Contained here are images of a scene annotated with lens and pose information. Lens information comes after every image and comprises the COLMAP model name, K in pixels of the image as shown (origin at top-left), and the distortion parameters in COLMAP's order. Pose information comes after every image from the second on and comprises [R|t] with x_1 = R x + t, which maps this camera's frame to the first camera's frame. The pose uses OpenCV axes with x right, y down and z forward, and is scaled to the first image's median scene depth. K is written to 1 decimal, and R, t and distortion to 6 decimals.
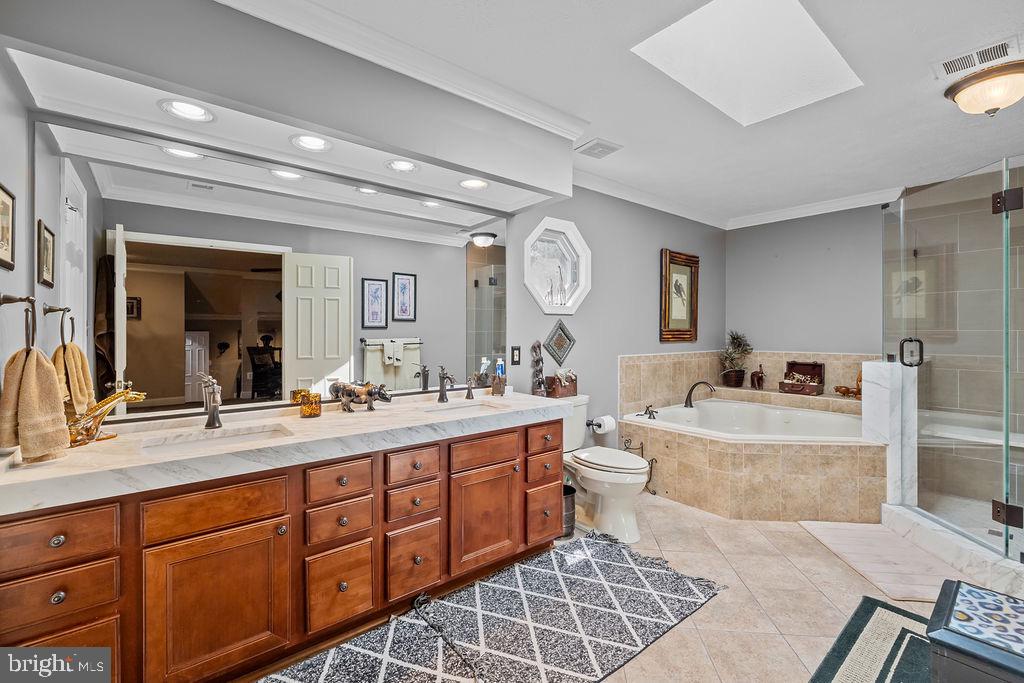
lens RADIAL K [[429.7, 0, 503.4], [0, 429.7, 338.2], [0, 0, 1]] dist [0.004786, 0.000389]
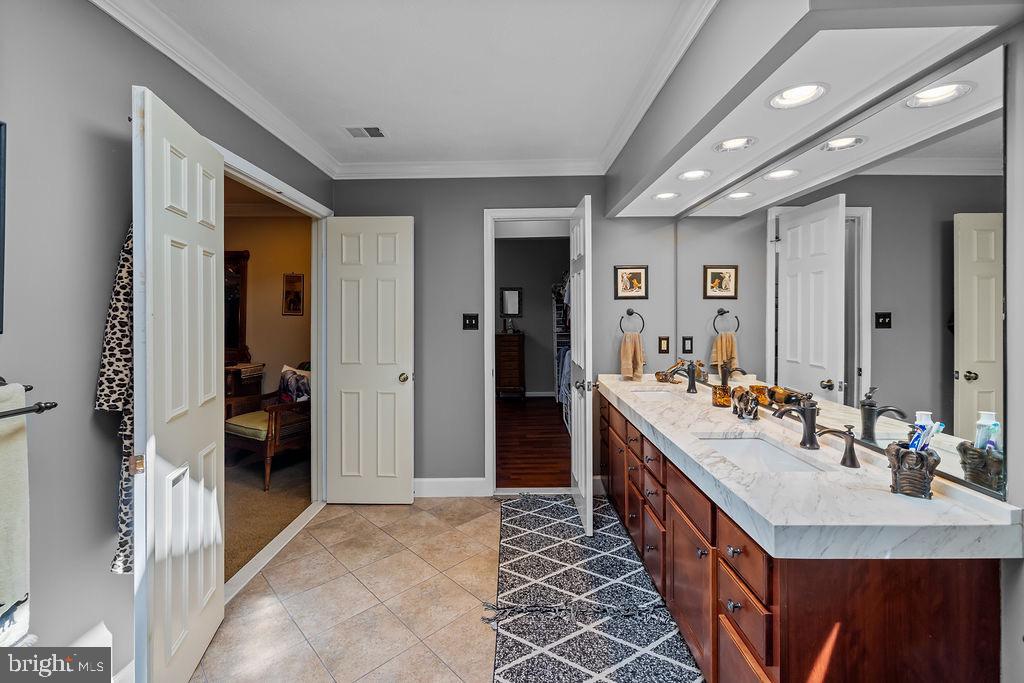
lens RADIAL K [[429.7, 0, 508.4], [0, 429.7, 338.5], [0, 0, 1]] dist [0.004786, 0.000389]
pose [[-0.629765, -0.004911, -0.776771, 1.091997], [-0.015539, 0.999860, 0.006277, 0.028968], [0.776631, 0.016024, -0.629752, 1.476852]]
